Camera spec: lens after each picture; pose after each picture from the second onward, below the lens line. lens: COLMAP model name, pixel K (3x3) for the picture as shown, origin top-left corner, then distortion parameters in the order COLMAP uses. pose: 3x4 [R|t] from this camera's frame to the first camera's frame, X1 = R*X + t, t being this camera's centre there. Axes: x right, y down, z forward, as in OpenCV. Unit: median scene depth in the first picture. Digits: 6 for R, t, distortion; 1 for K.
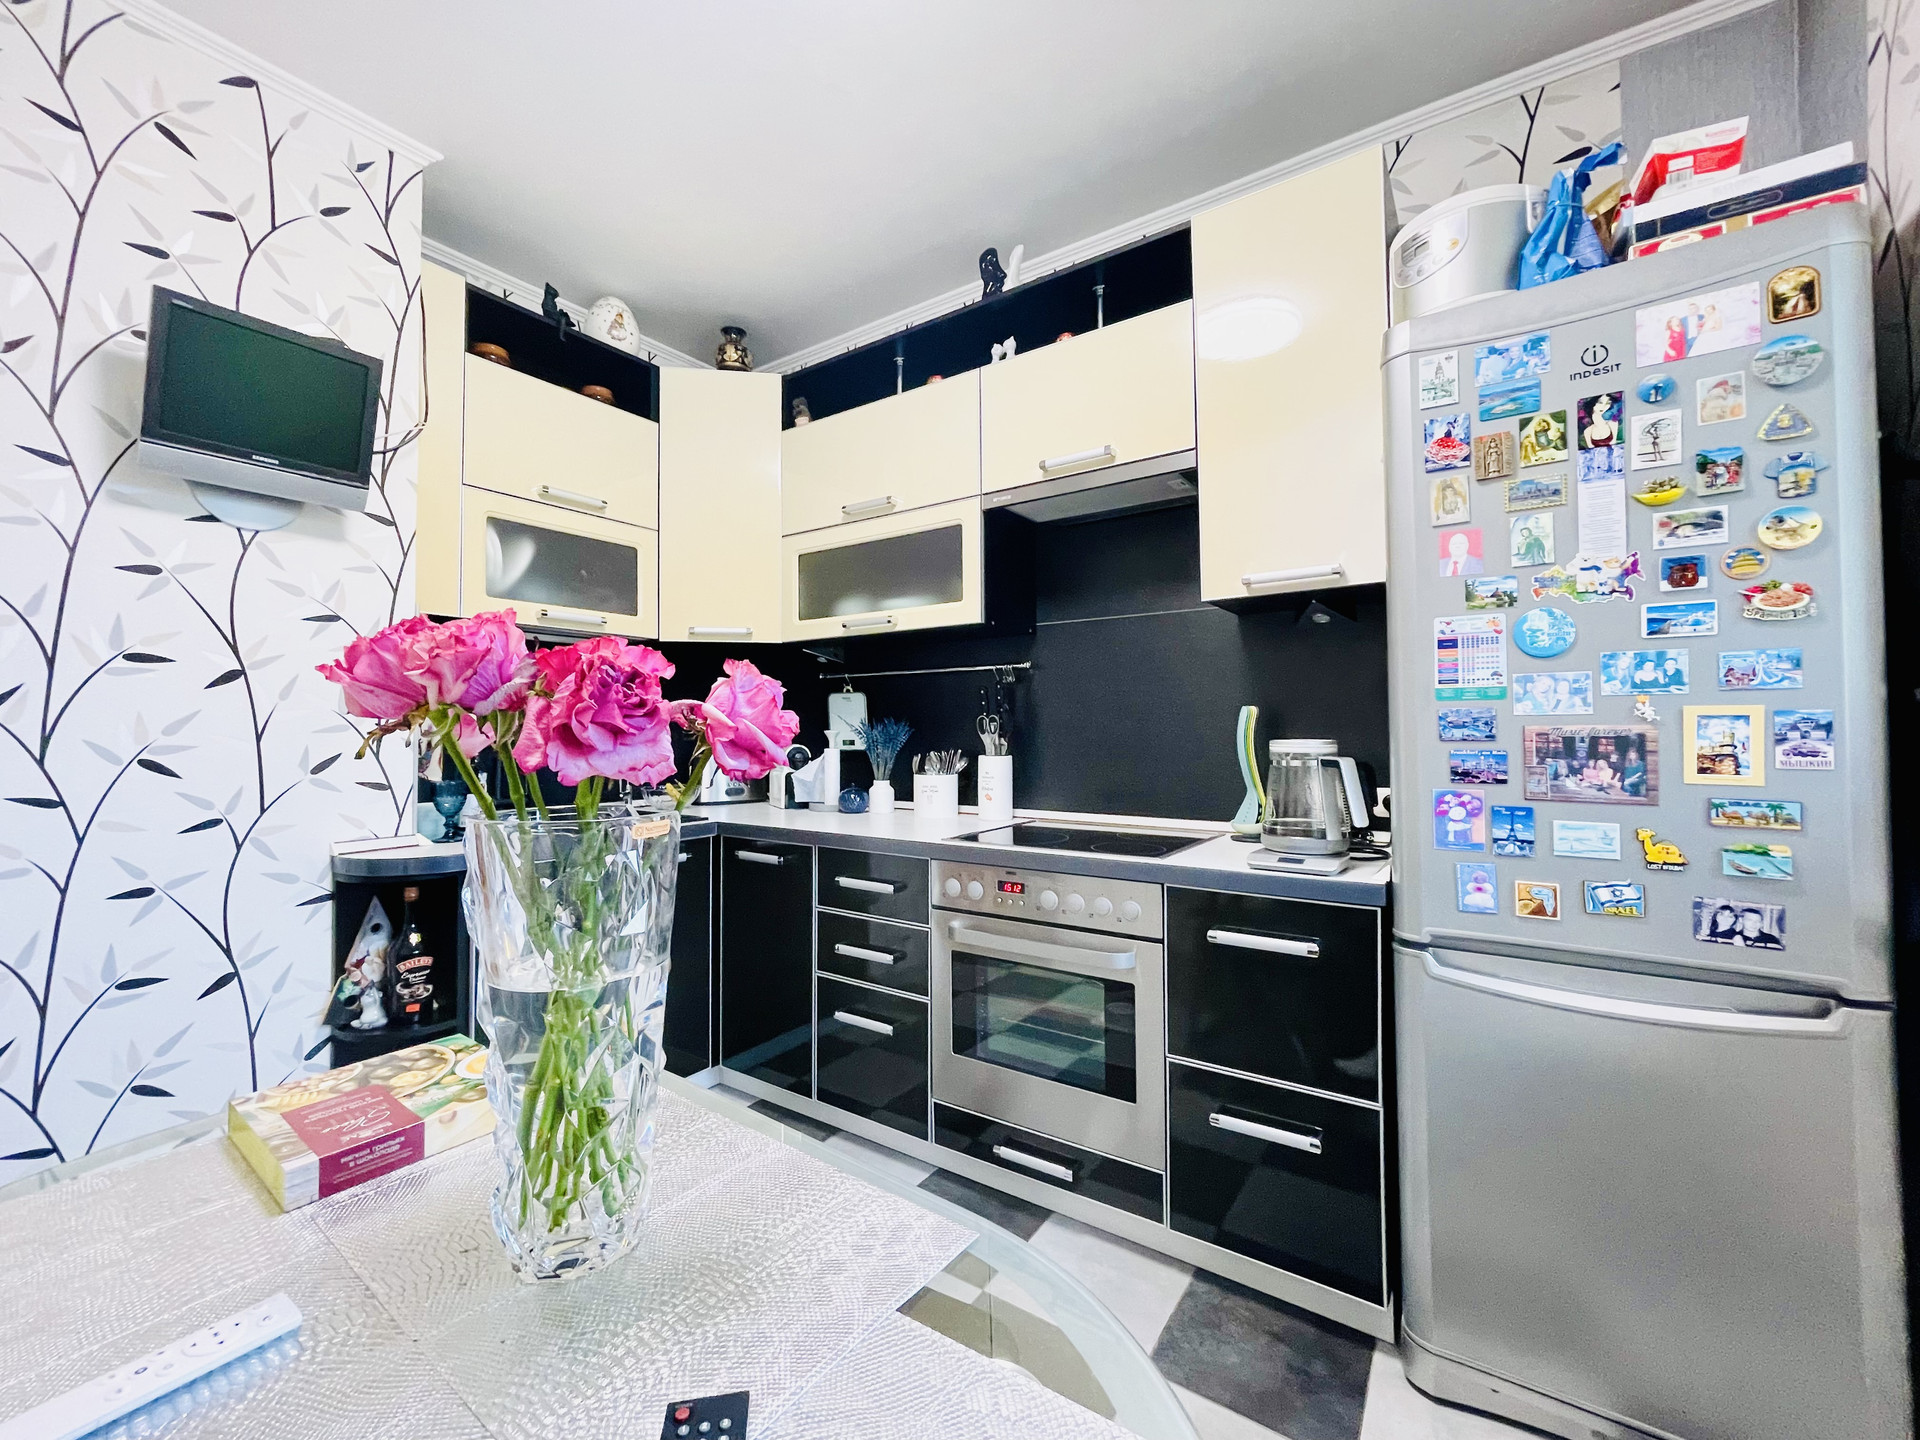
lens RADIAL K [[780.8, 0, 950.4], [0, 780.8, 713.2], [0, 0, 1]] dist [0.004527, -0.001540]
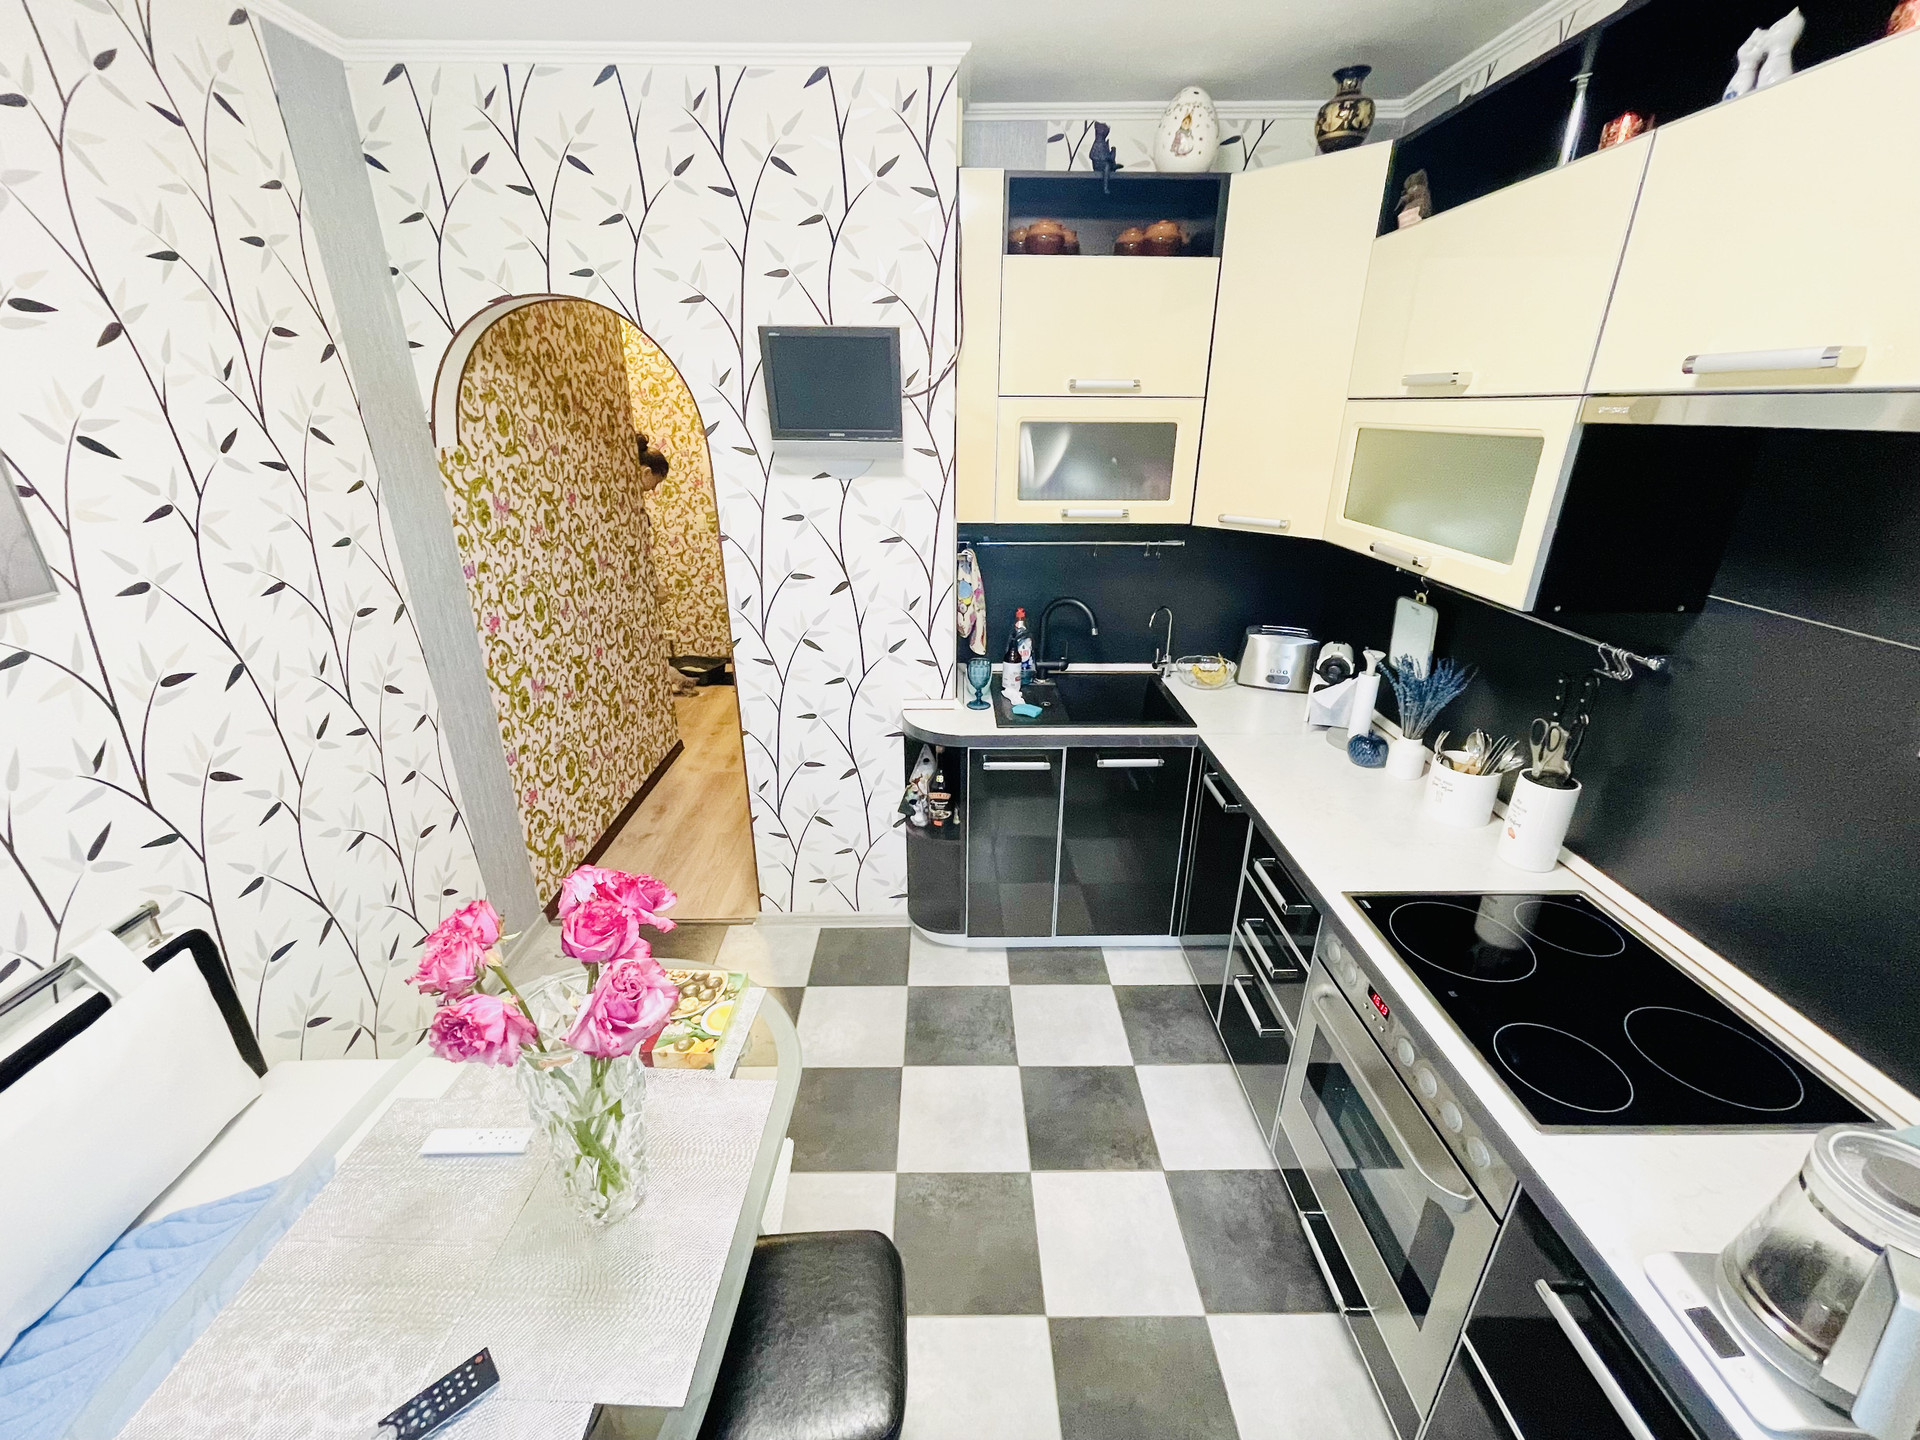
lens RADIAL K [[780.8, 0, 950.1], [0, 780.8, 712.1], [0, 0, 1]] dist [0.004527, -0.001540]
pose [[0.576890, 0.307193, -0.756855, 0.336652], [0.010219, 0.923799, 0.382741, -0.351523], [0.816758, -0.228534, 0.529792, 0.311054]]
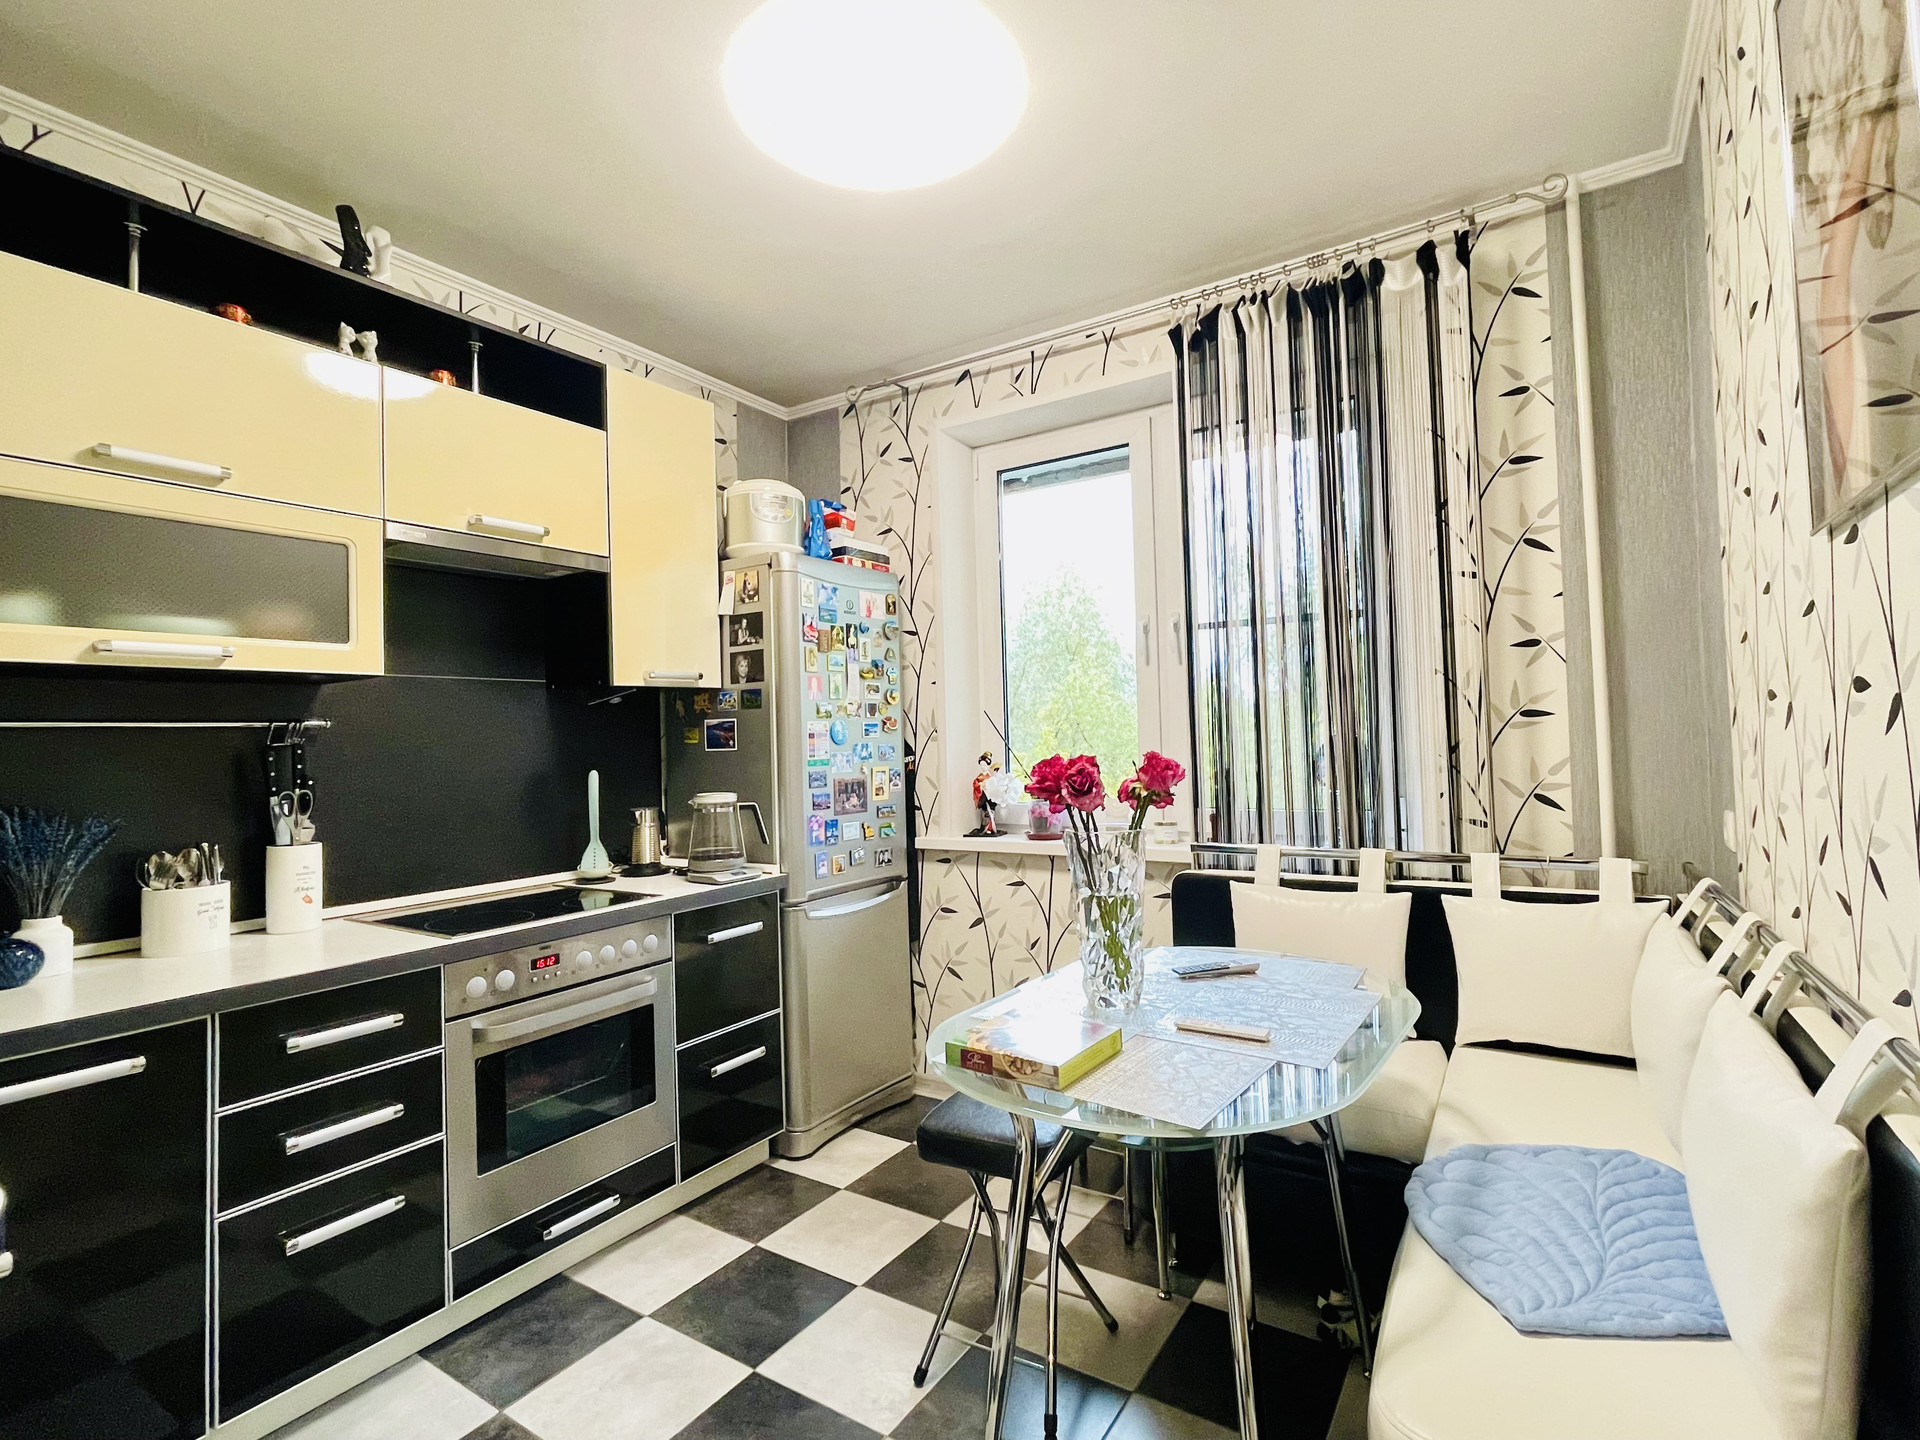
lens RADIAL K [[906.8, 0, 966.3], [0, 906.8, 717.5], [0, 0, 1]] dist [0.000426, -0.000450]
pose [[-0.028484, 0.035287, 0.998971, -1.112714], [0.014869, 0.999281, -0.034874, -0.037705], [-0.999484, 0.013860, -0.028988, 0.507539]]
